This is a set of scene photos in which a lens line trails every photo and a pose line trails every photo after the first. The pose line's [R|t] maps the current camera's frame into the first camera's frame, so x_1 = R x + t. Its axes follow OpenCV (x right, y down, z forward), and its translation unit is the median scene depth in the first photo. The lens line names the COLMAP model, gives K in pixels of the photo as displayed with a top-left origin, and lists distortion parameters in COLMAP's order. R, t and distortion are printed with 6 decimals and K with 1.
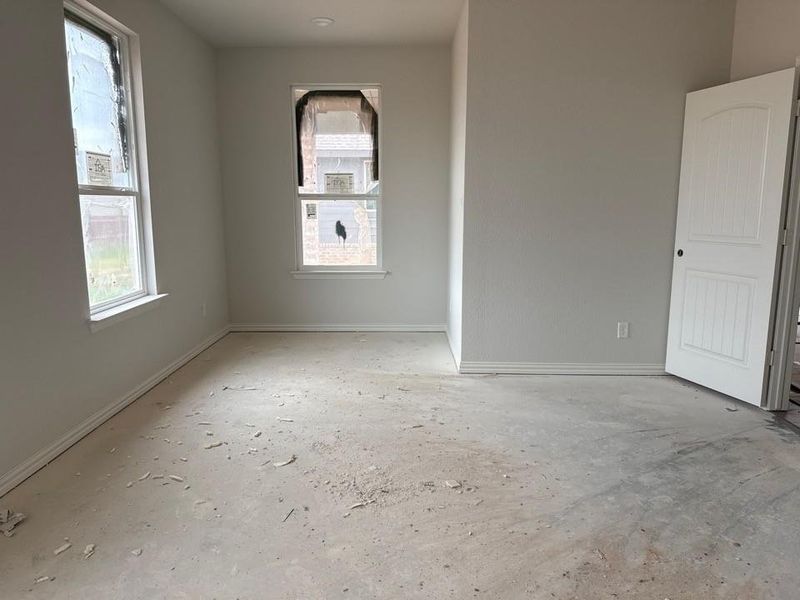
lens RADIAL K [[555.7, 0, 404.3], [0, 555.7, 300.1], [0, 0, 1]] dist [0.157276, -0.202233]
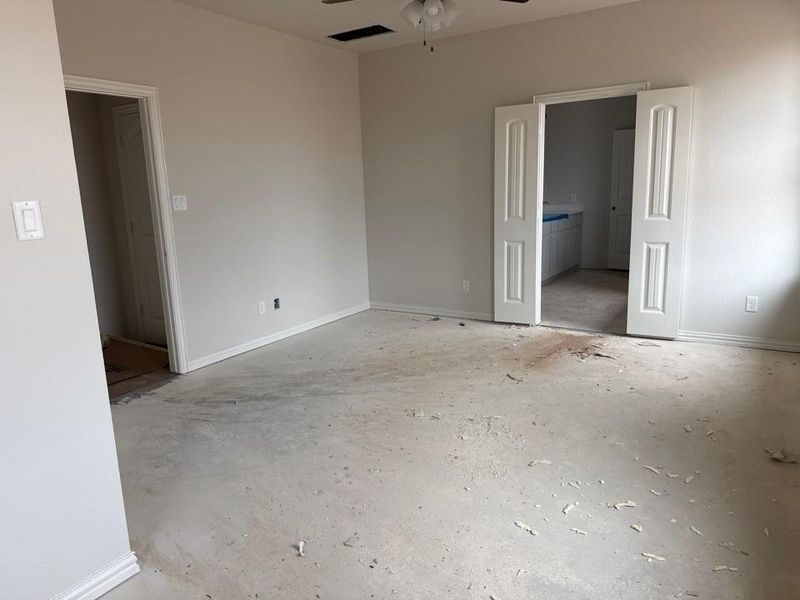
lens RADIAL K [[547.3, 0, 400.0], [0, 547.3, 300.0], [0, 0, 1]] dist [0.107806, 0.000268]
pose [[-0.844064, -0.077658, 0.530589, -0.497283], [0.126007, 0.933030, 0.337013, -0.335168], [-0.521227, 0.351319, -0.777752, 1.788085]]
